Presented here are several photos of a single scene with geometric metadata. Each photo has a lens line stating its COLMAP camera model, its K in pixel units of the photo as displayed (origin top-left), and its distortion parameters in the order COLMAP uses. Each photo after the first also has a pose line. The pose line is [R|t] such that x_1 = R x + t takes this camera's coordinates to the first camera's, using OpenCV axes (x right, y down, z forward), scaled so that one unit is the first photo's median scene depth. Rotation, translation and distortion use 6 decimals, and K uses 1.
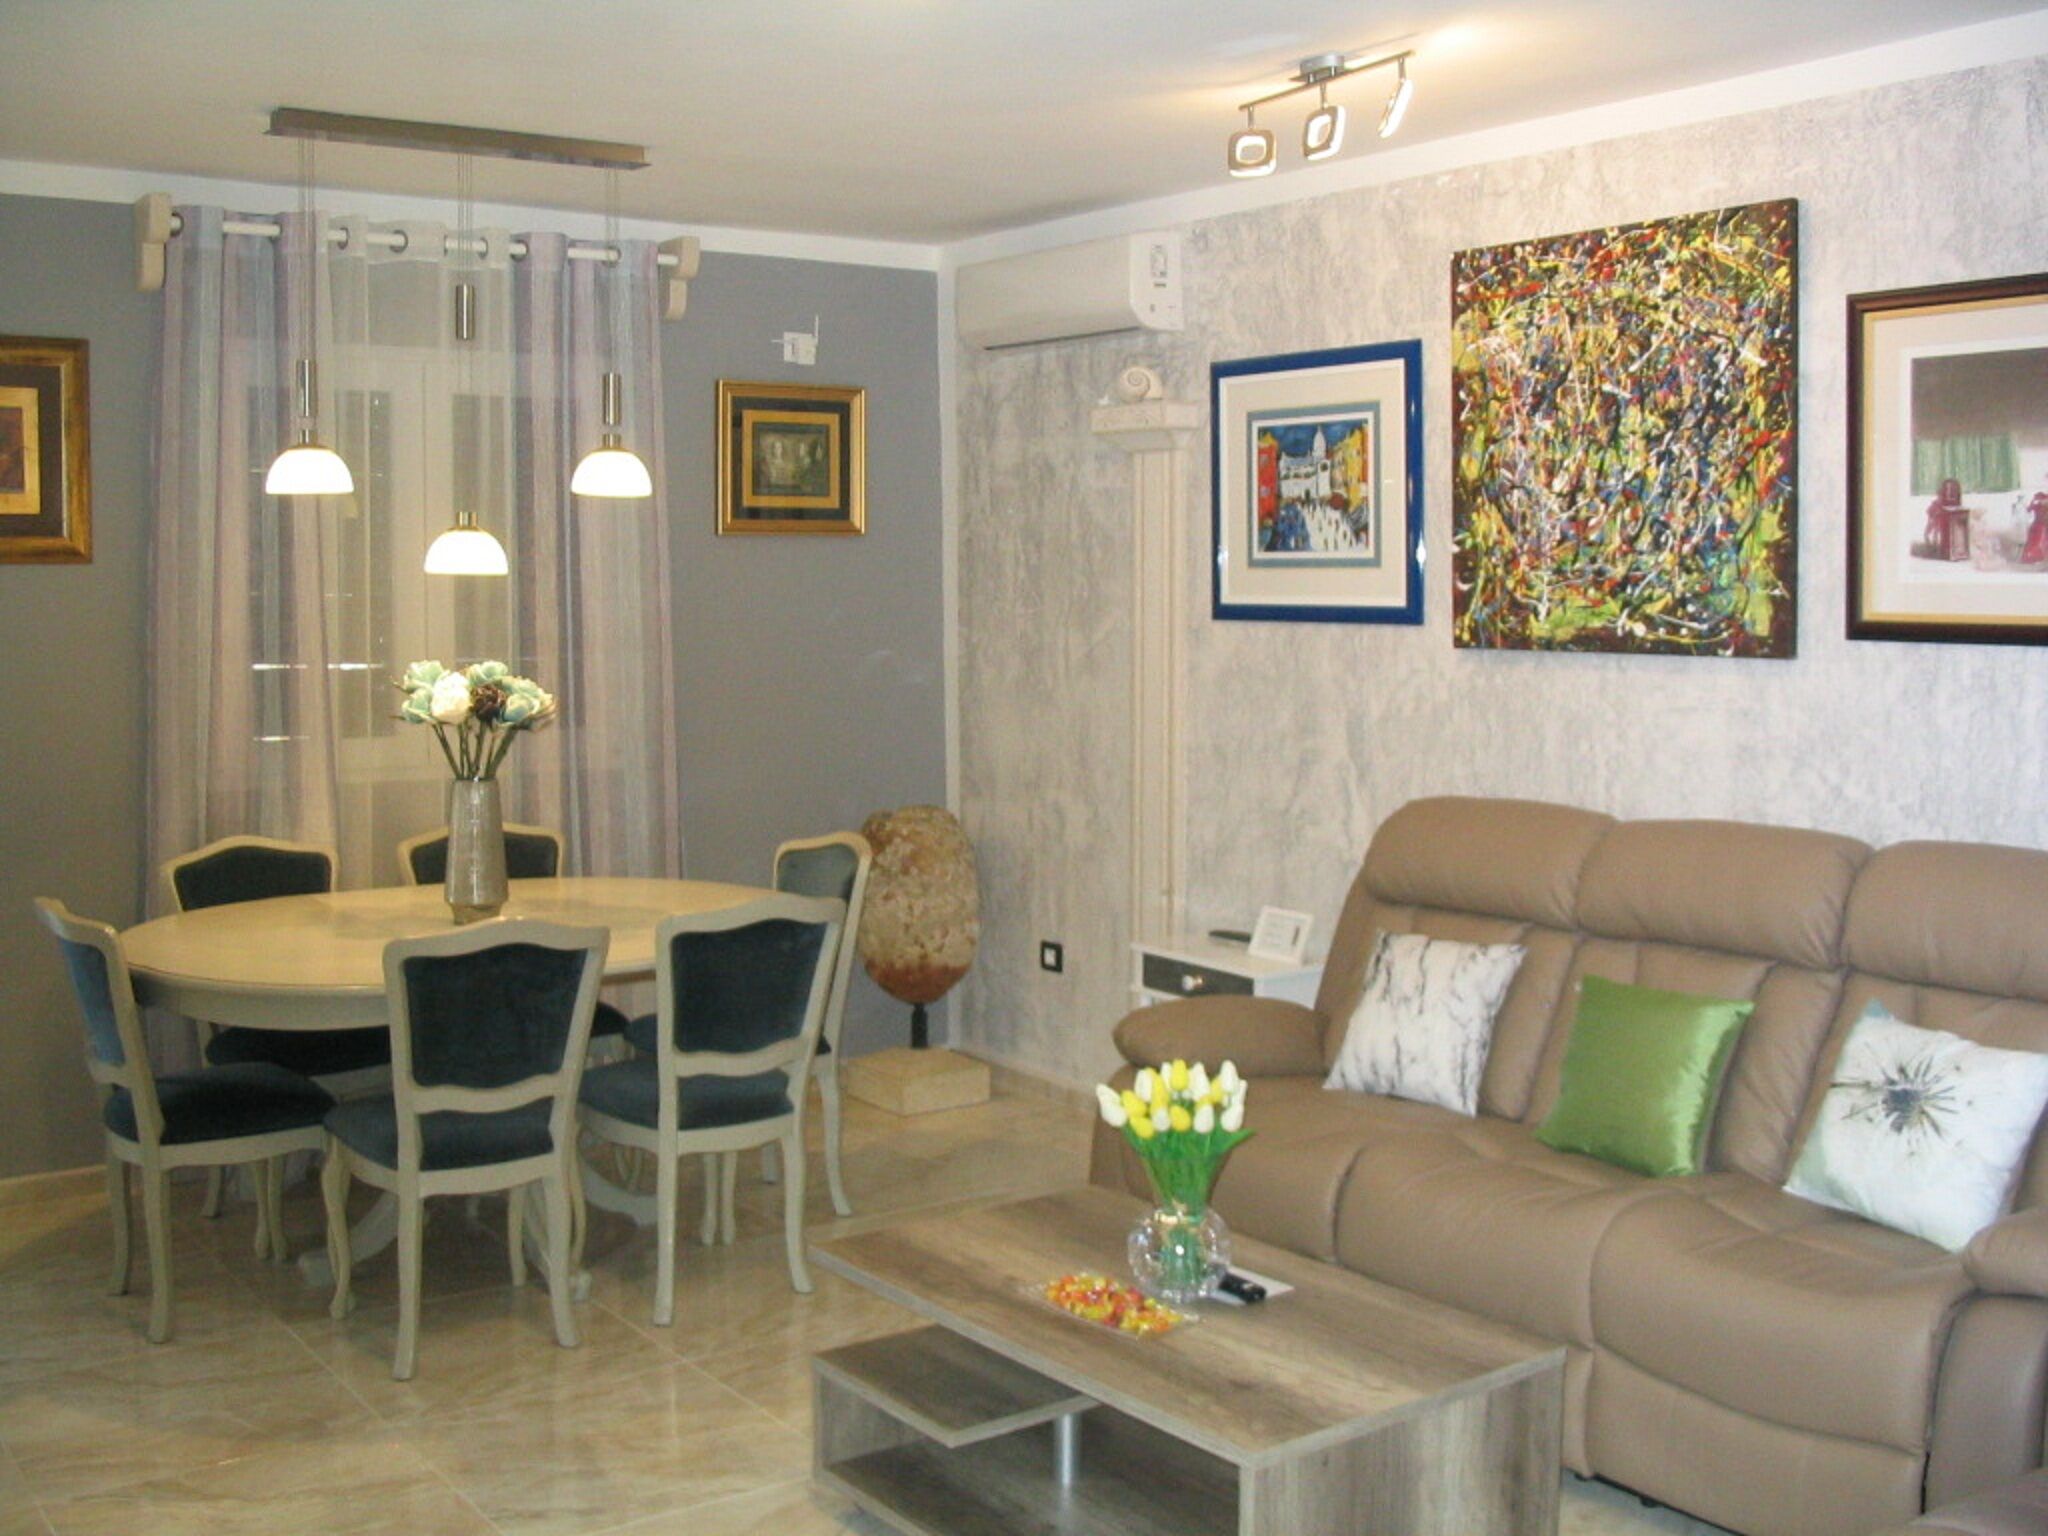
lens RADIAL K [[2179.2, 0, 1020.6], [0, 2179.2, 766.8], [0, 0, 1]] dist [-0.076764, 0.000000]
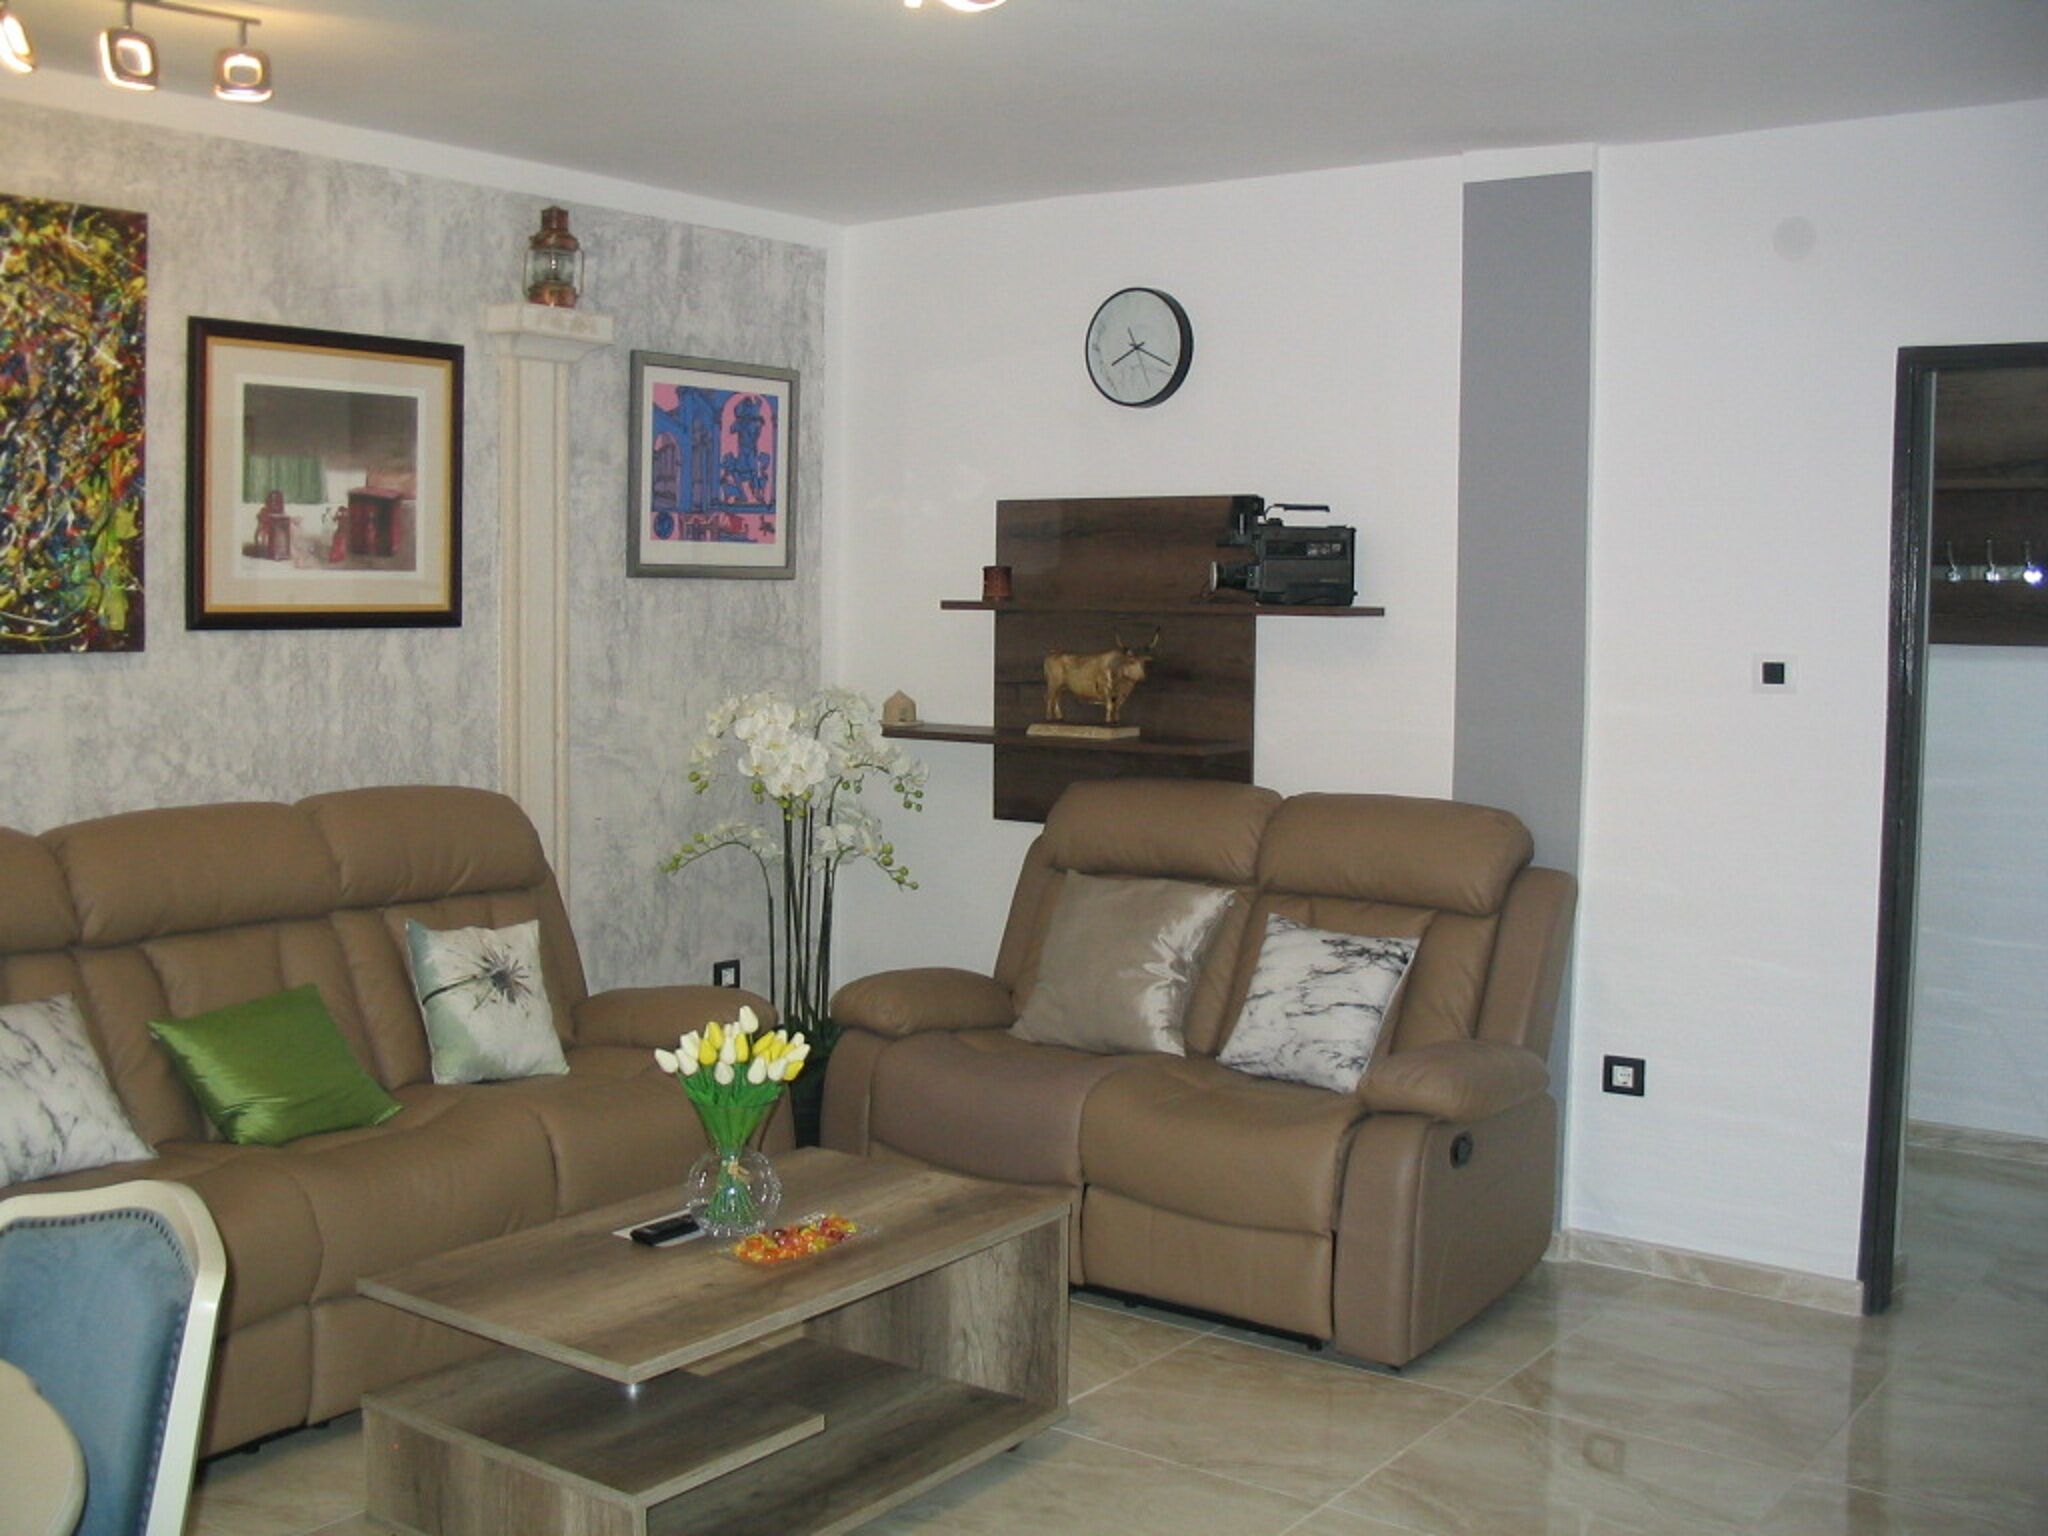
lens RADIAL K [[2179.2, 0, 1022.6], [0, 2179.2, 756.4], [0, 0, 1]] dist [-0.076764, 0.000000]
pose [[-0.300101, -0.076336, 0.950848, -0.742900], [0.073073, 0.992024, 0.102705, -0.072416], [-0.951105, 0.100304, -0.292129, 0.868445]]
